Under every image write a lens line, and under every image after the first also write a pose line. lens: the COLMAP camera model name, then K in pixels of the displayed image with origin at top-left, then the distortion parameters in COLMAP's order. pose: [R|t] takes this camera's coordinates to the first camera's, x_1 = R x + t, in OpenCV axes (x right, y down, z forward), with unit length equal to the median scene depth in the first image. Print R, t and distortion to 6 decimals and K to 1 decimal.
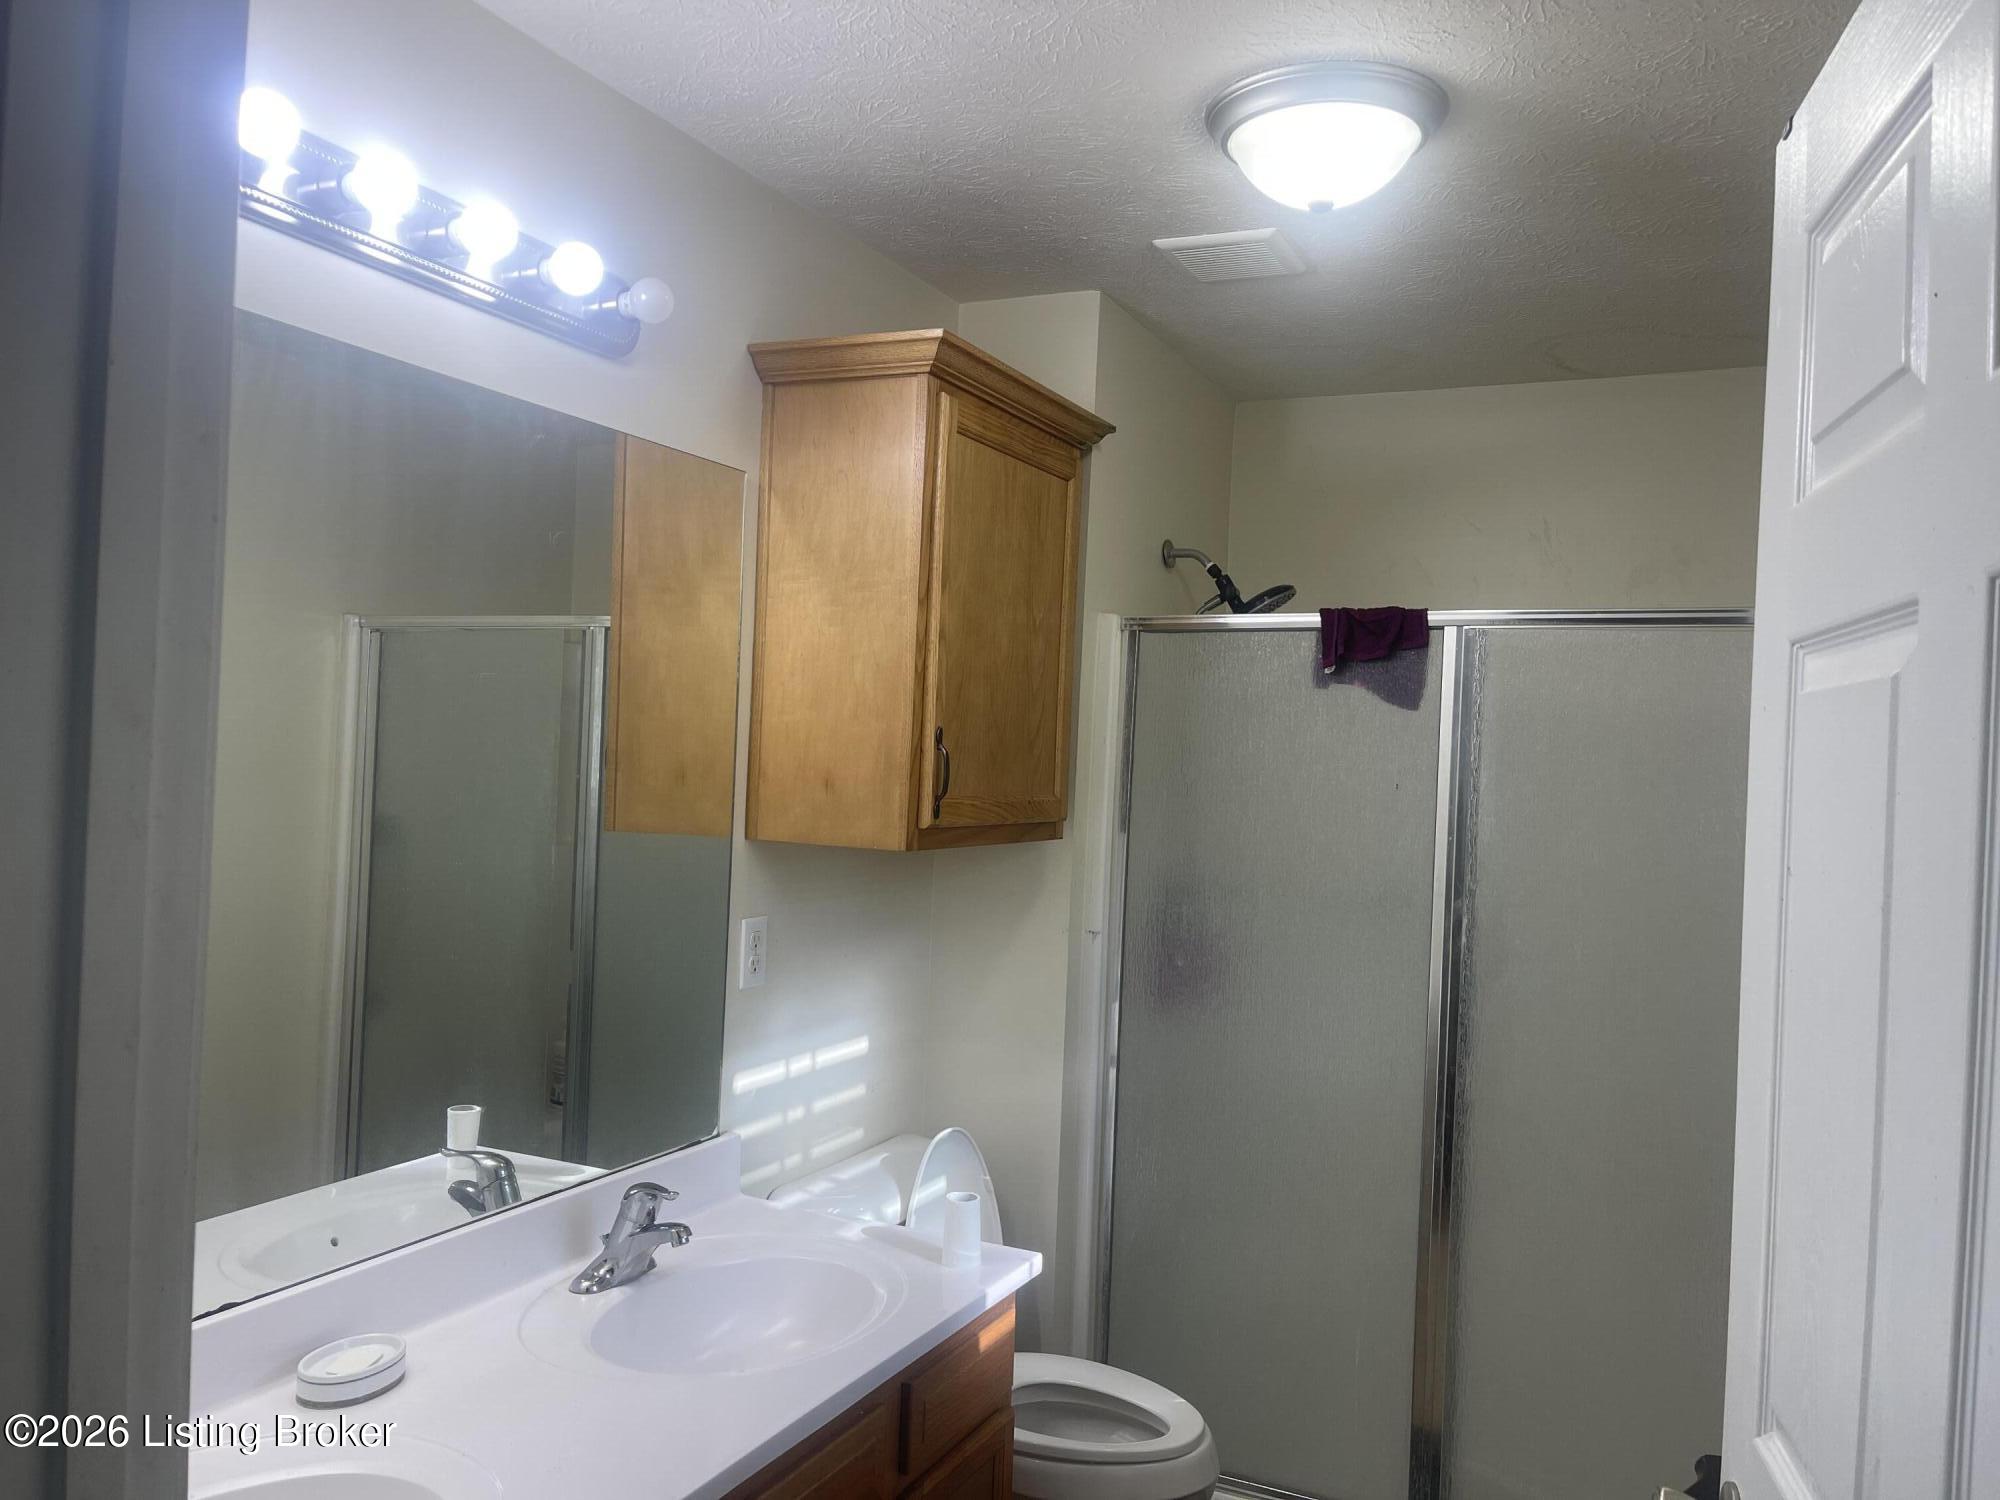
lens RADIAL K [[1493.7, 0, 1004.9], [0, 1493.7, 745.7], [0, 0, 1]] dist [0.071436, -0.087820]
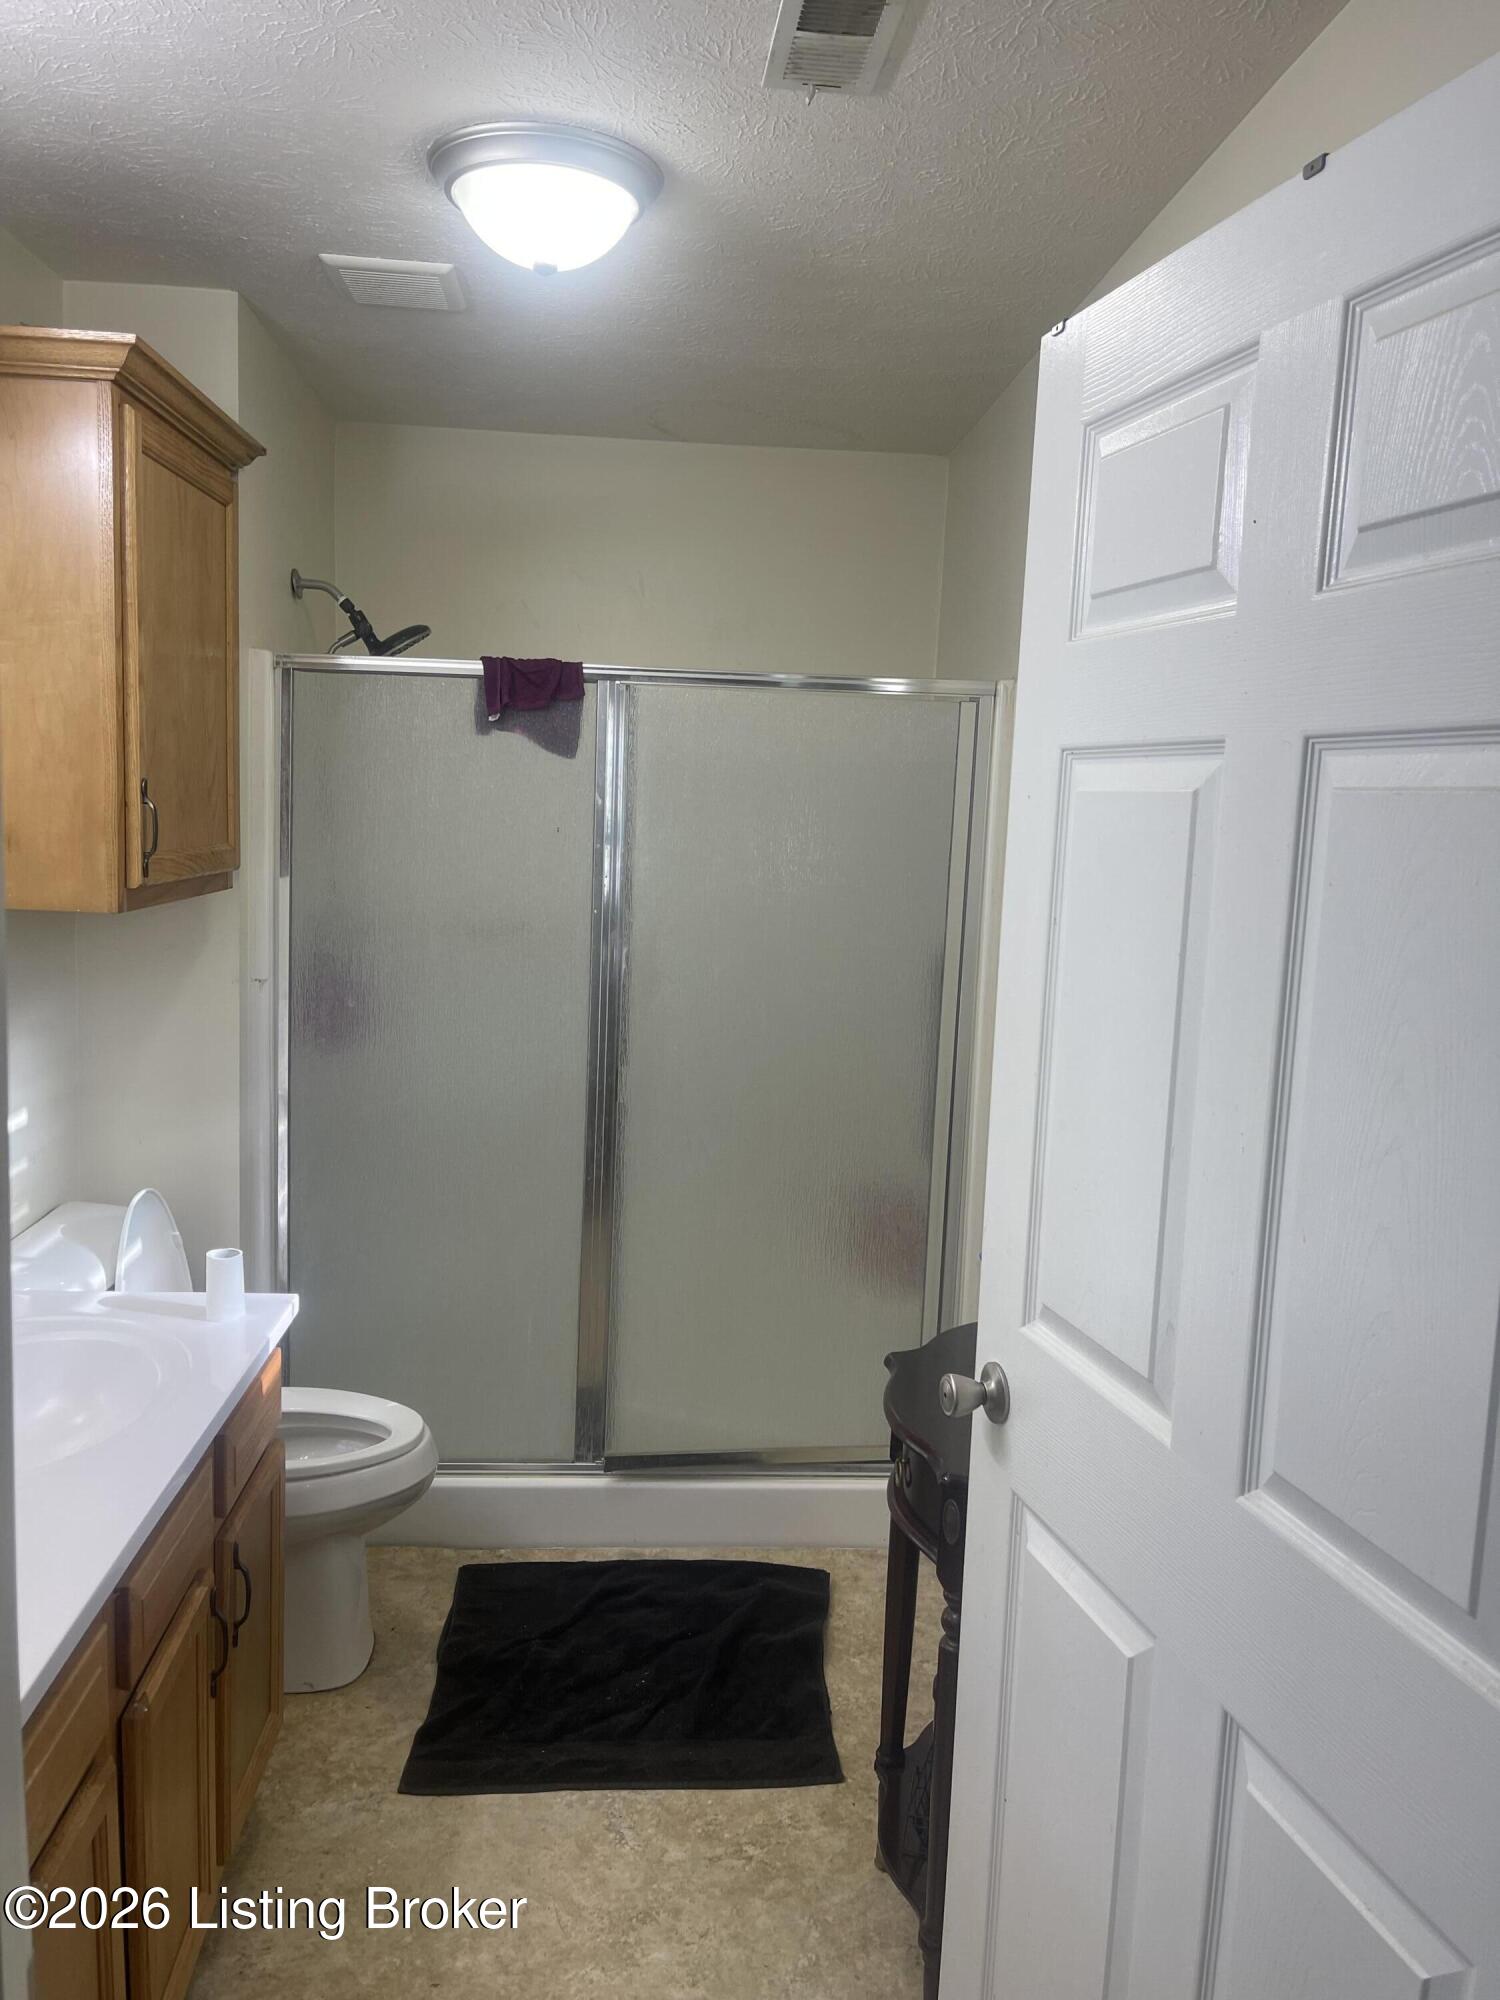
lens RADIAL K [[1493.7, 0, 740.5], [0, 1493.7, 989.0], [0, 0, 1]] dist [0.071436, -0.087820]
pose [[0.883017, -0.063673, 0.465001, -0.159747], [-0.006464, 0.989011, 0.147700, -0.023848], [-0.469296, -0.133427, 0.872902, -0.018786]]
